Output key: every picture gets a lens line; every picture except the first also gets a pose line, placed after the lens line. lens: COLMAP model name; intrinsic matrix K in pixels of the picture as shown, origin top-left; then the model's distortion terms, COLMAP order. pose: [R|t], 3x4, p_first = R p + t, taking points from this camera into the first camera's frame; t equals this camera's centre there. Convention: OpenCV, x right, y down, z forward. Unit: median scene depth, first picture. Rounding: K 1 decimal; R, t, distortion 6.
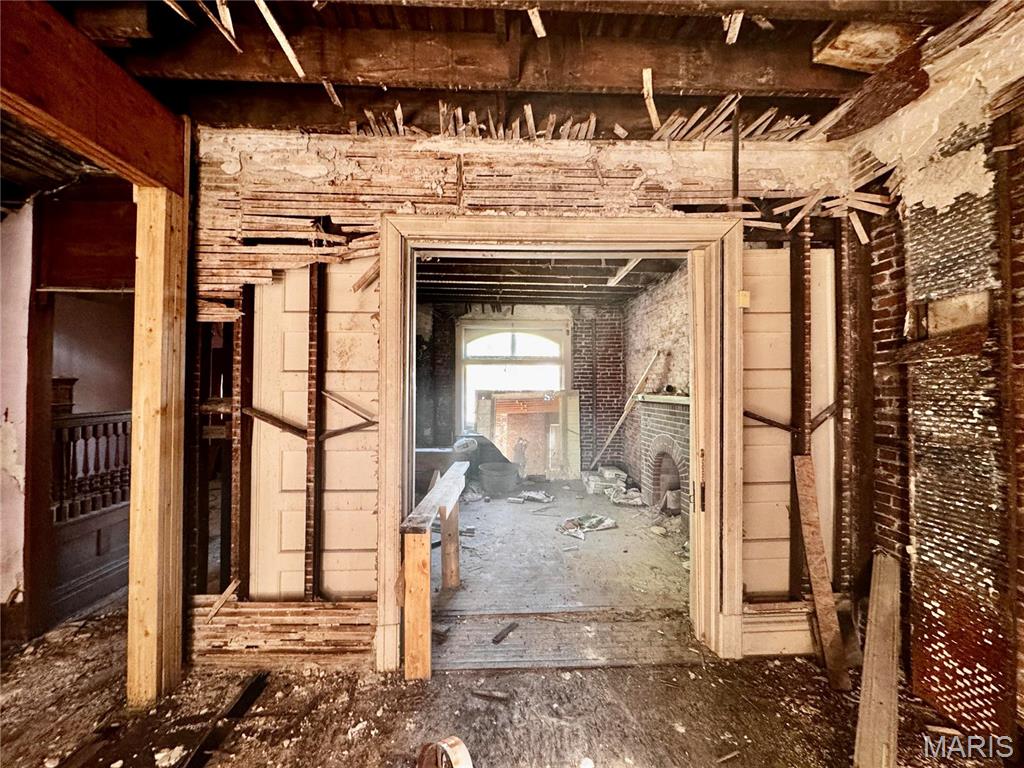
lens RADIAL K [[409.0, 0, 511.5], [0, 409.0, 383.7], [0, 0, 1]] dist [-0.004575, 0.000932]
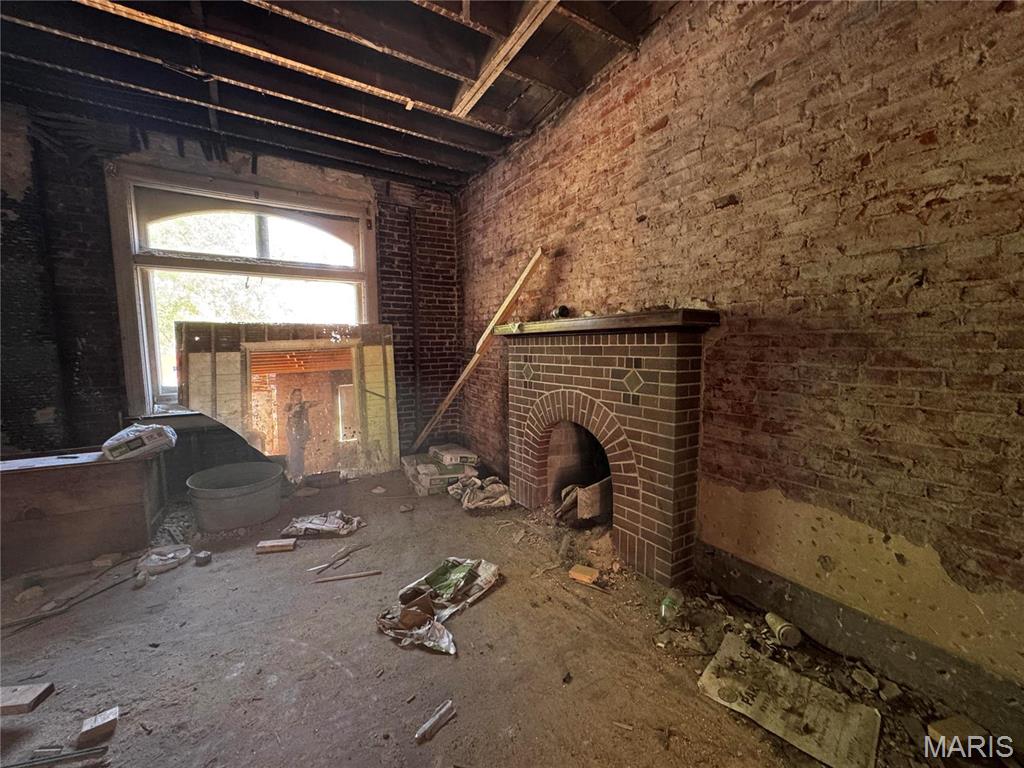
lens RADIAL K [[409.0, 0, 511.5], [0, 409.0, 383.7], [0, 0, 1]] dist [-0.004575, 0.000932]
pose [[0.876771, -0.052149, 0.478072, 0.029085], [0.002673, 0.994616, 0.103592, 0.044178], [-0.480901, -0.089549, 0.872190, 0.420903]]
